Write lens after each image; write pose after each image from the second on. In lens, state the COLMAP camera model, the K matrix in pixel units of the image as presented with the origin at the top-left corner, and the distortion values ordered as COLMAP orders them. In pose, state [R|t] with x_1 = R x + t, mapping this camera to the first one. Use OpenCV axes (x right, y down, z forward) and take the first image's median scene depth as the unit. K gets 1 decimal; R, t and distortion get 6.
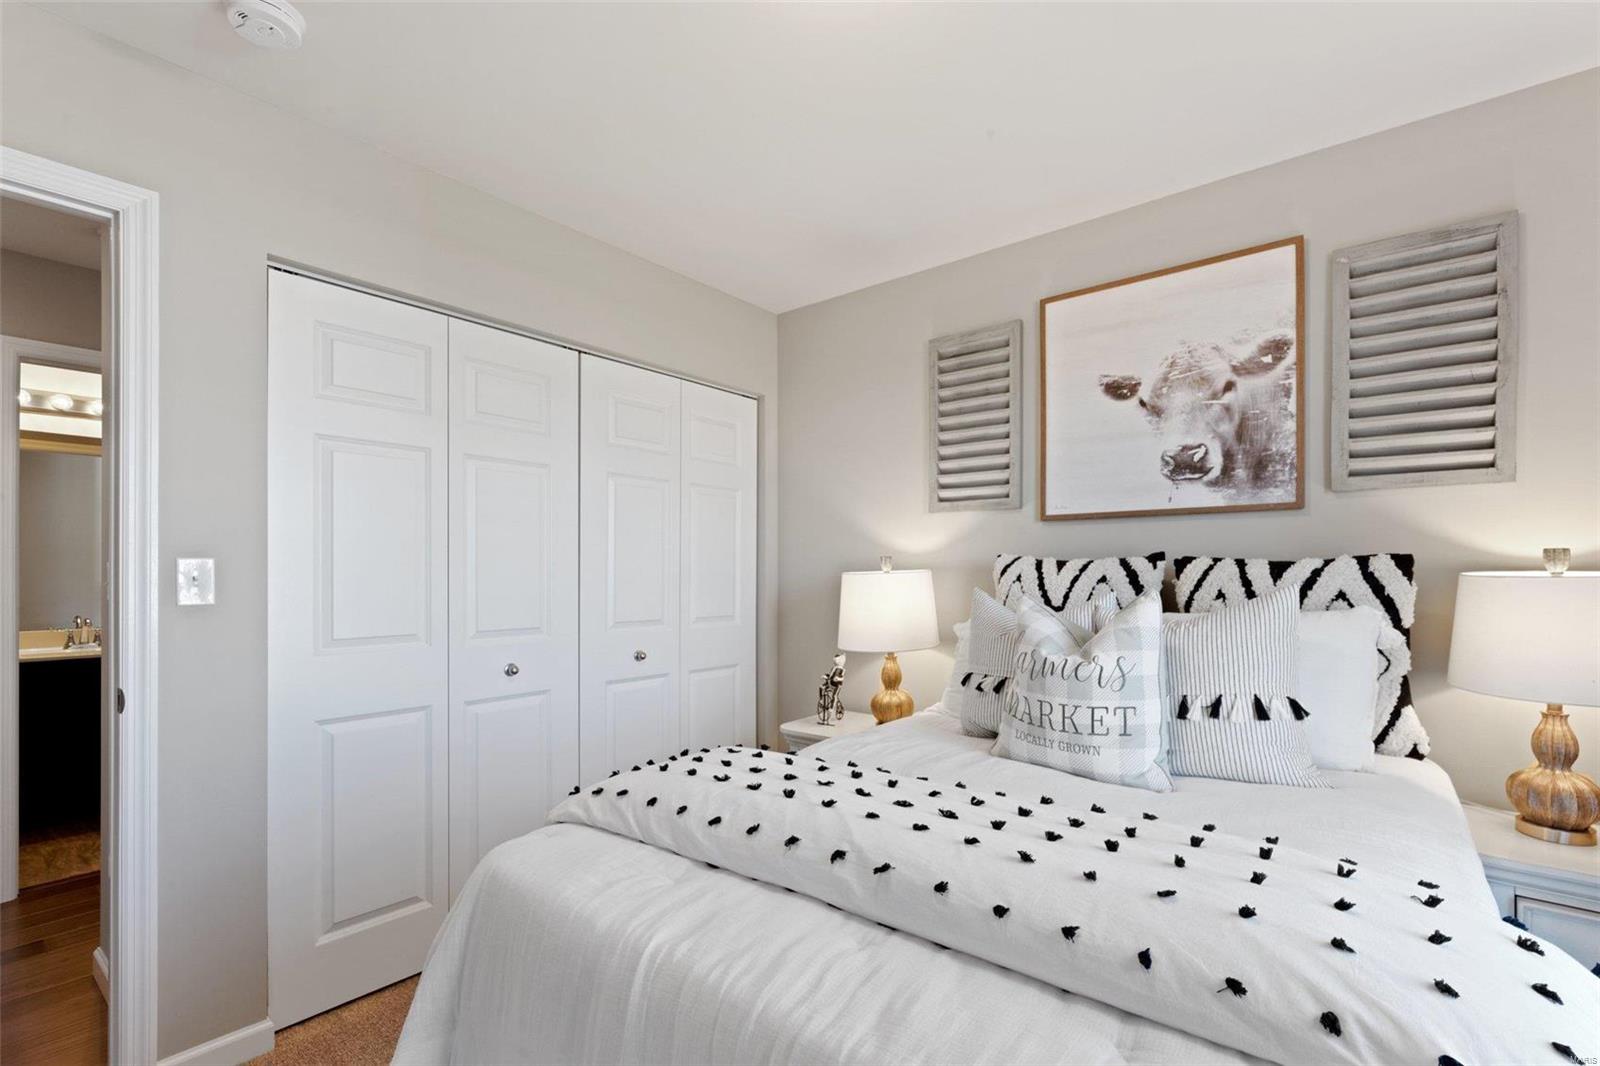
lens RADIAL K [[708.3, 0, 842.8], [0, 708.3, 581.4], [0, 0, 1]] dist [0.000729, 0.000314]
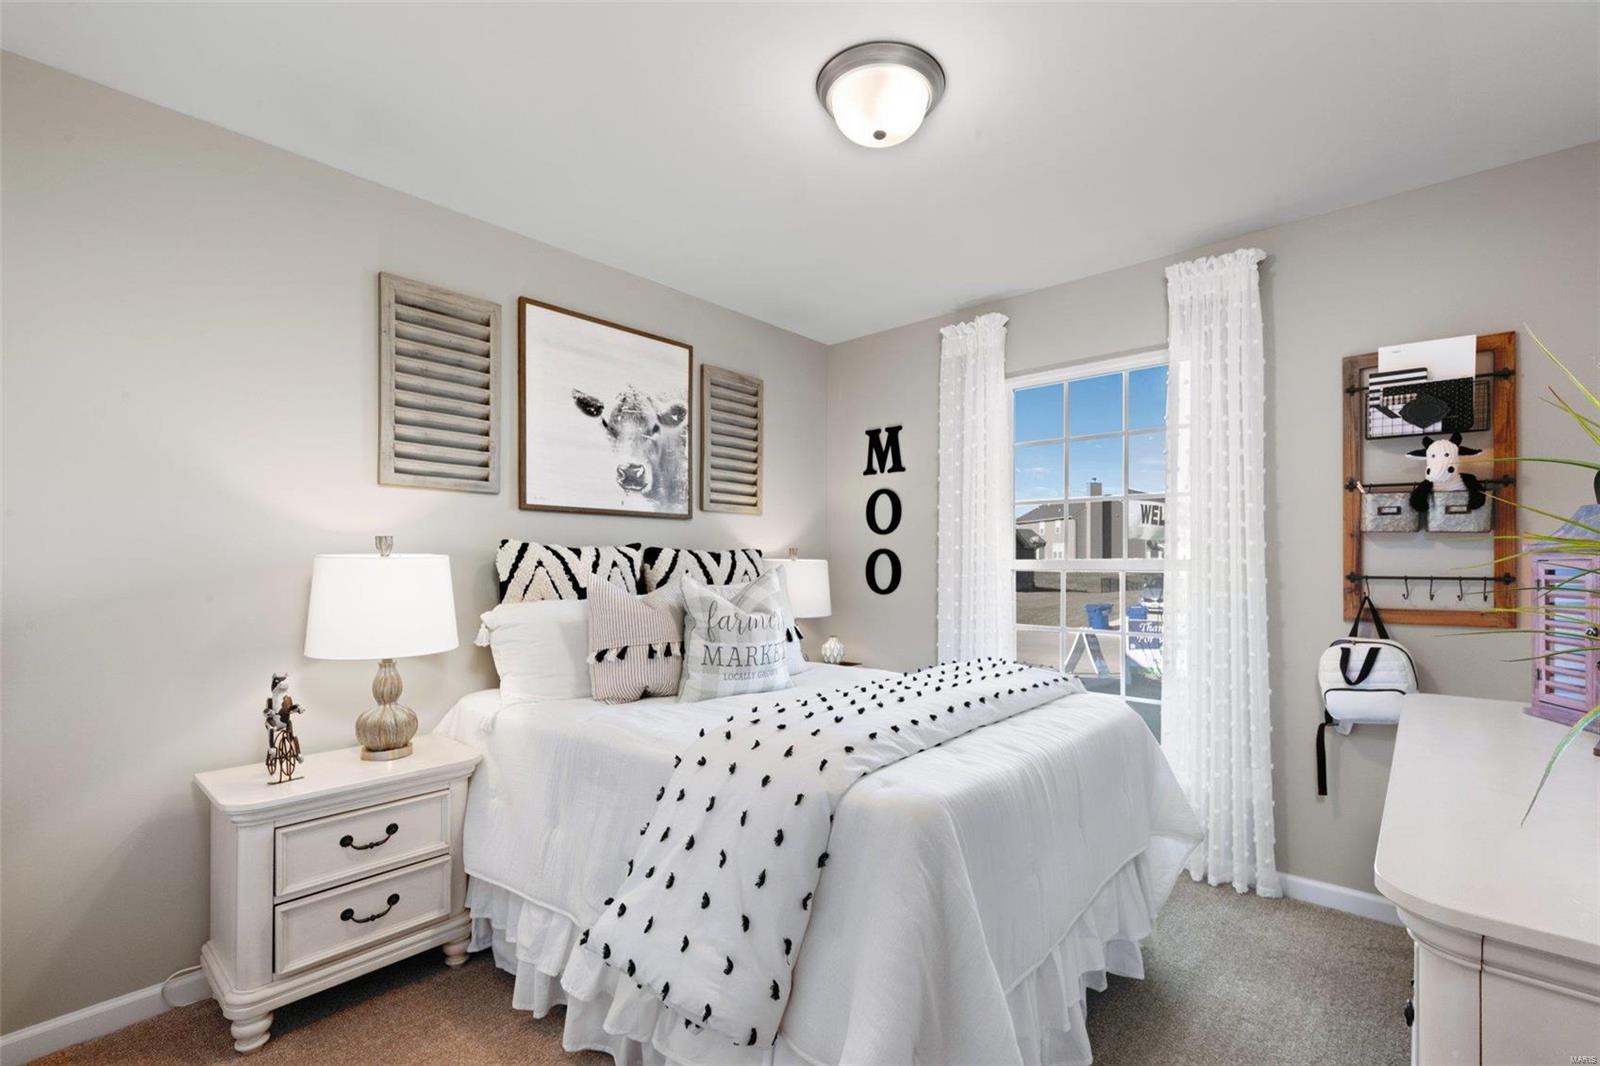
lens RADIAL K [[697.9, 0, 844.3], [0, 697.9, 570.6], [0, 0, 1]] dist [0.001802, 0.000212]
pose [[0.043203, -0.009126, 0.999025, -0.843423], [0.013819, 0.999868, 0.008536, 0.003826], [-0.998971, 0.013437, 0.043323, 0.561655]]
